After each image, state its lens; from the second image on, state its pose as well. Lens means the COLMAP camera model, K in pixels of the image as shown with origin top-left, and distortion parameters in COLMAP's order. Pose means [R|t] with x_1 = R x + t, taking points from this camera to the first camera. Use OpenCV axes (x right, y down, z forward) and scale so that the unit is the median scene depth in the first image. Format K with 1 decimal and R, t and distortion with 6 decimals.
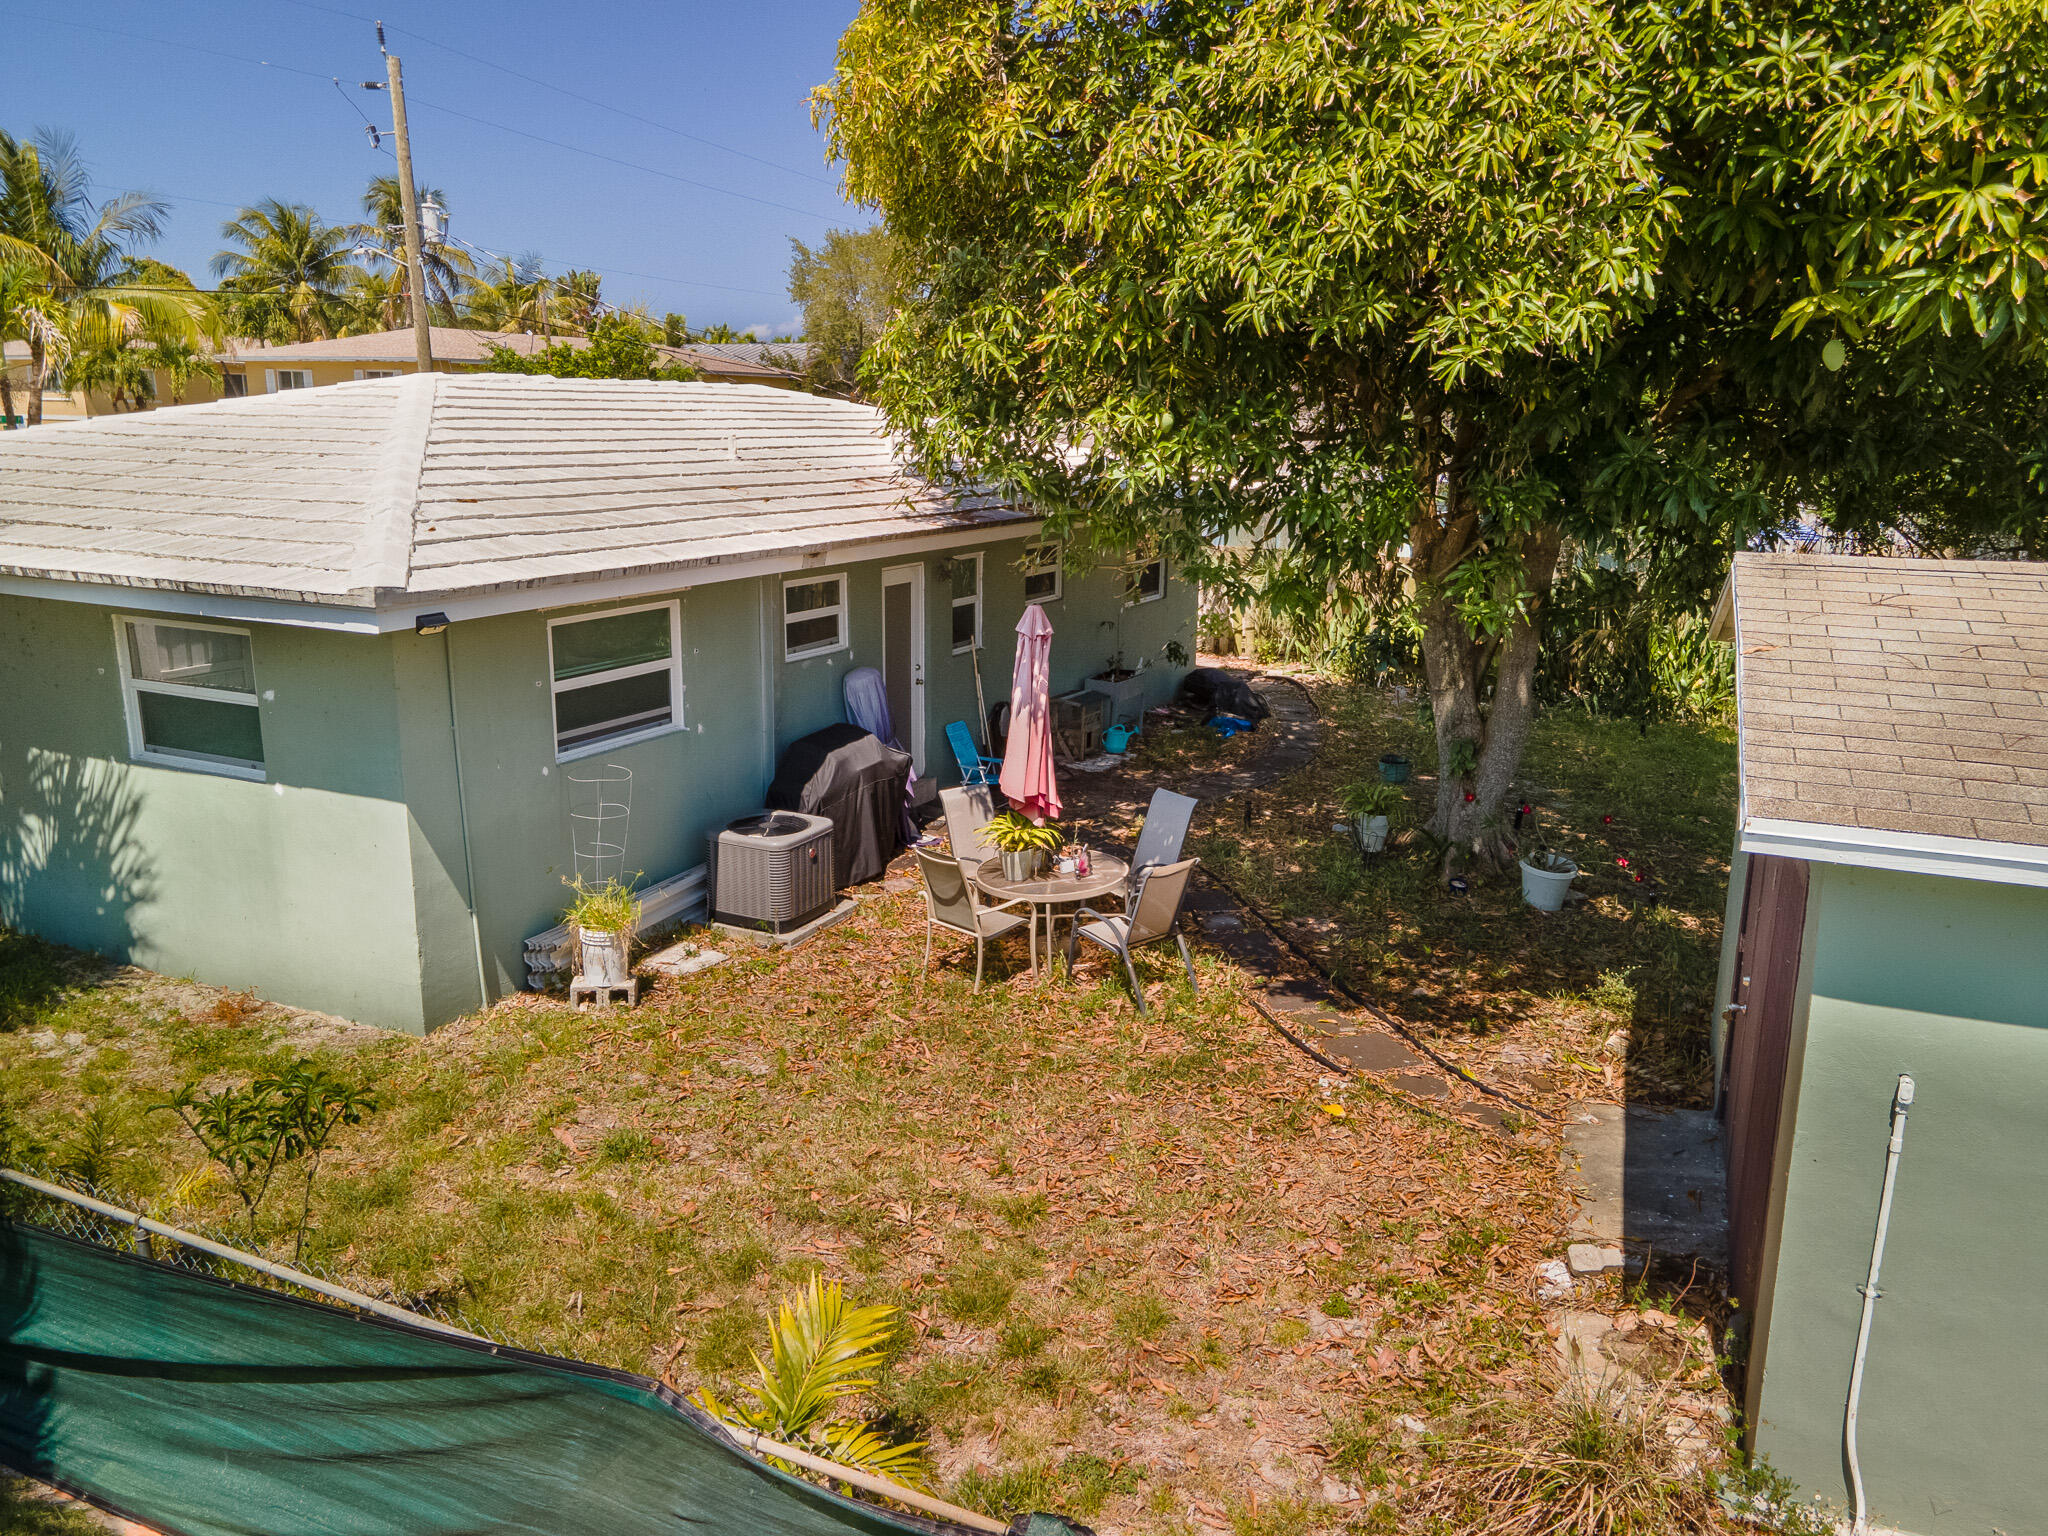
lens RADIAL K [[1516.7, 0, 1026.7], [0, 1516.7, 769.5], [0, 0, 1]] dist [0.038493, 0.008311]
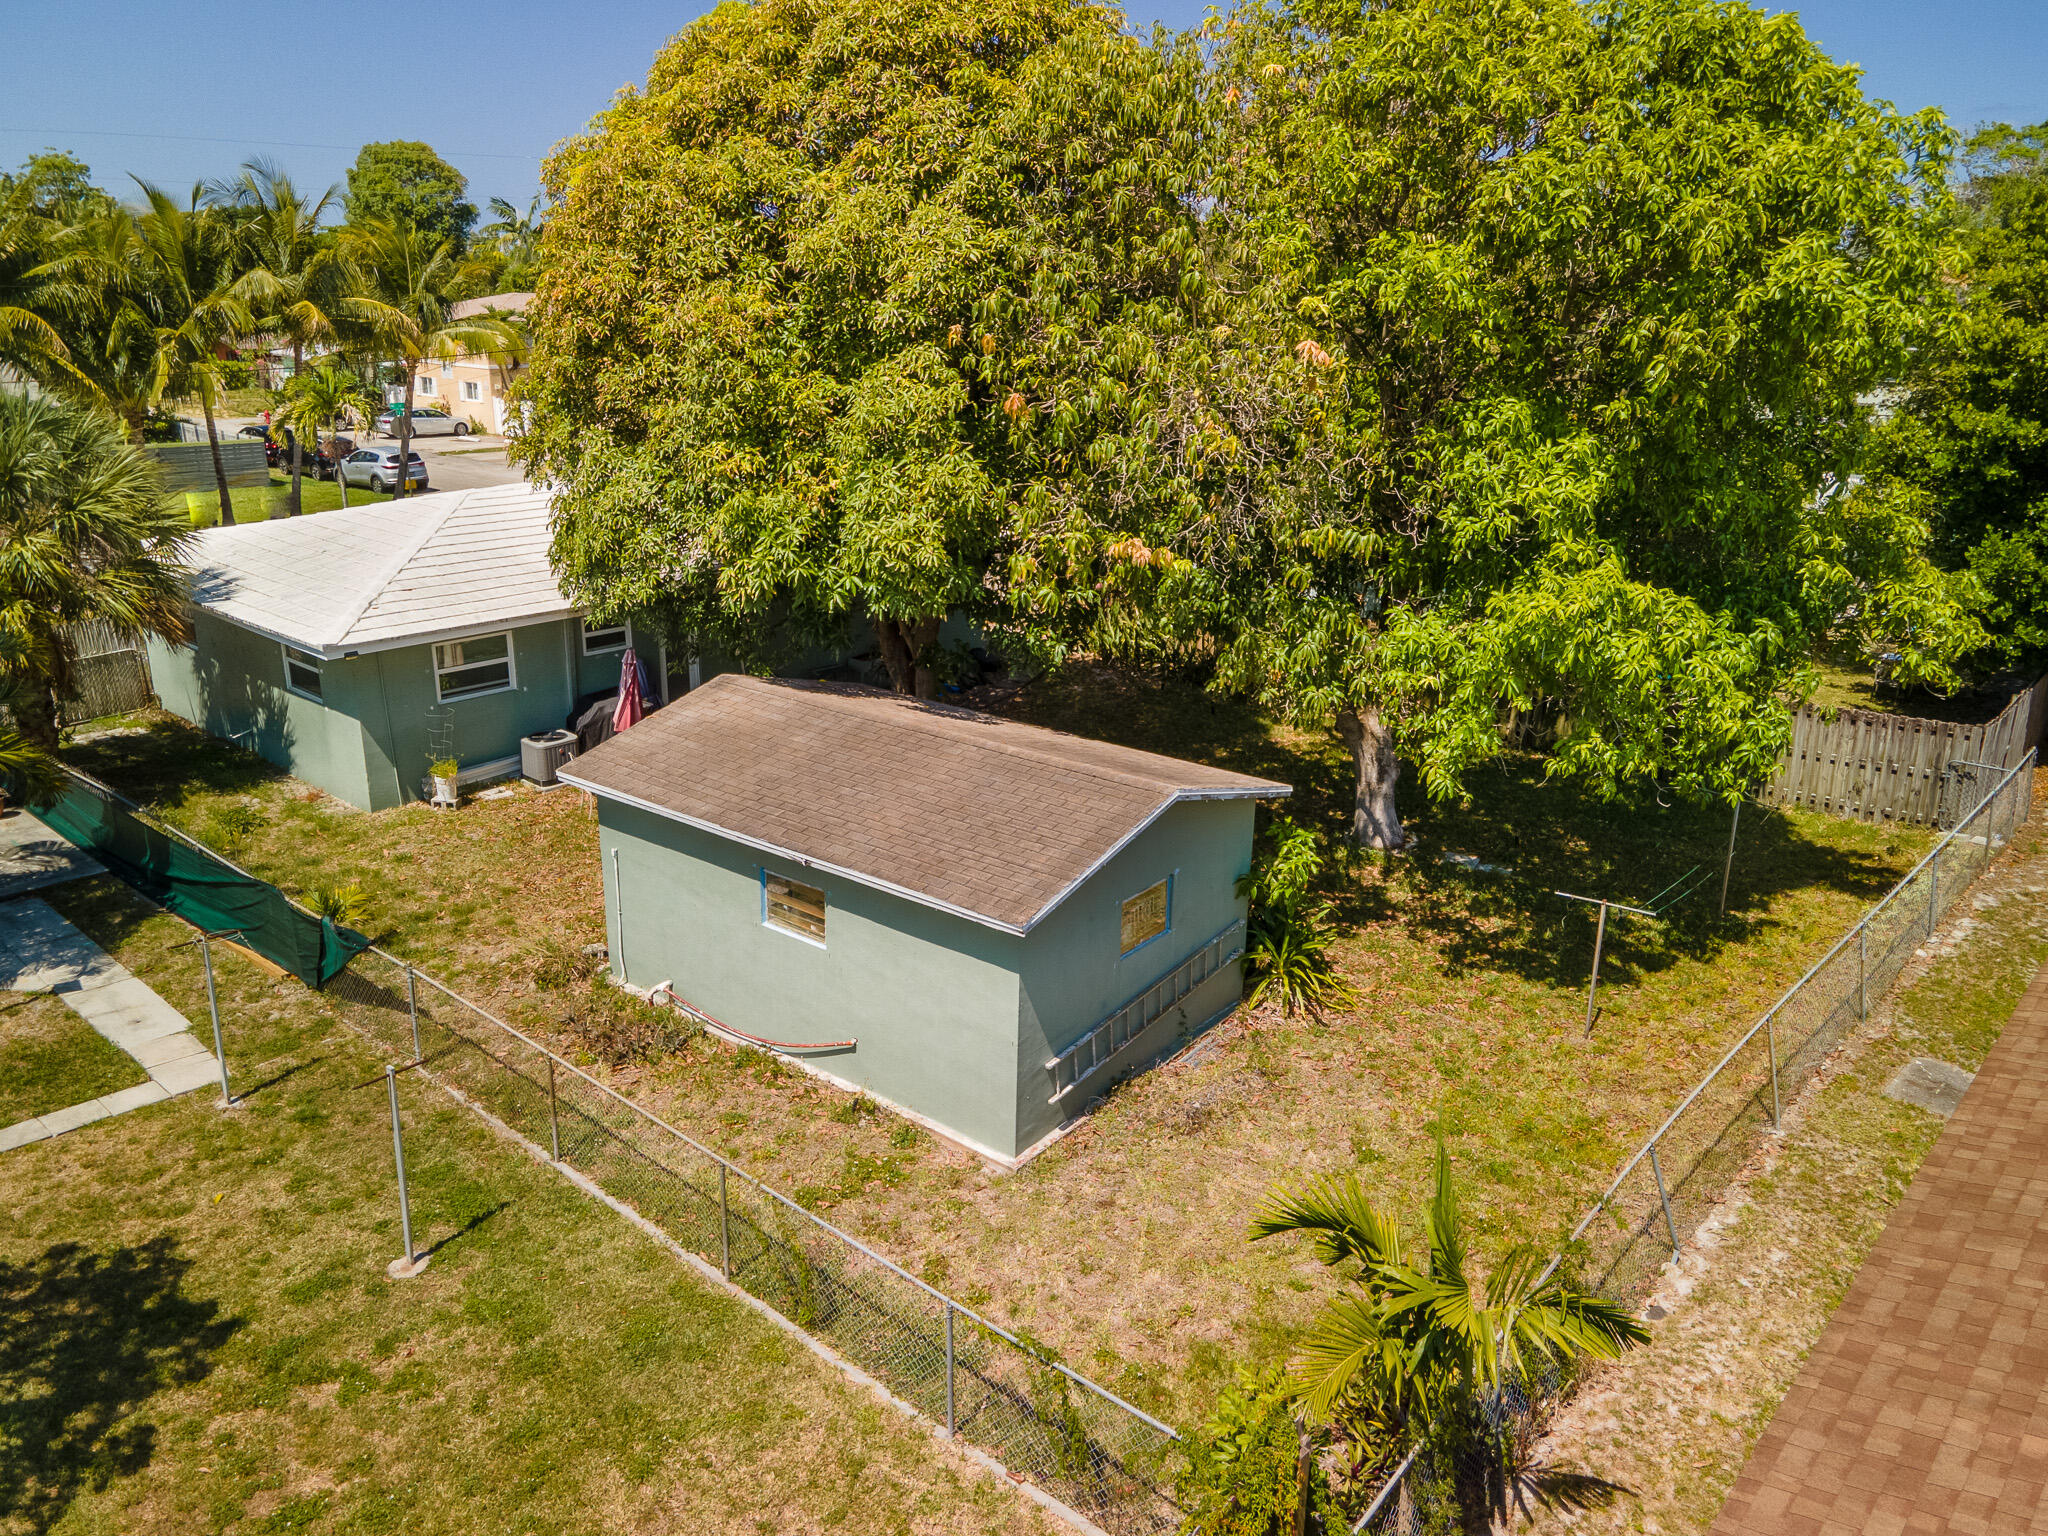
lens RADIAL K [[1516.7, 0, 1023.2], [0, 1516.7, 769.4], [0, 0, 1]] dist [0.038493, 0.008311]
pose [[0.964819, 0.086457, -0.248292, 1.180090], [-0.065902, 0.993763, 0.089953, -0.180402], [0.254521, -0.070425, 0.964500, -1.066155]]
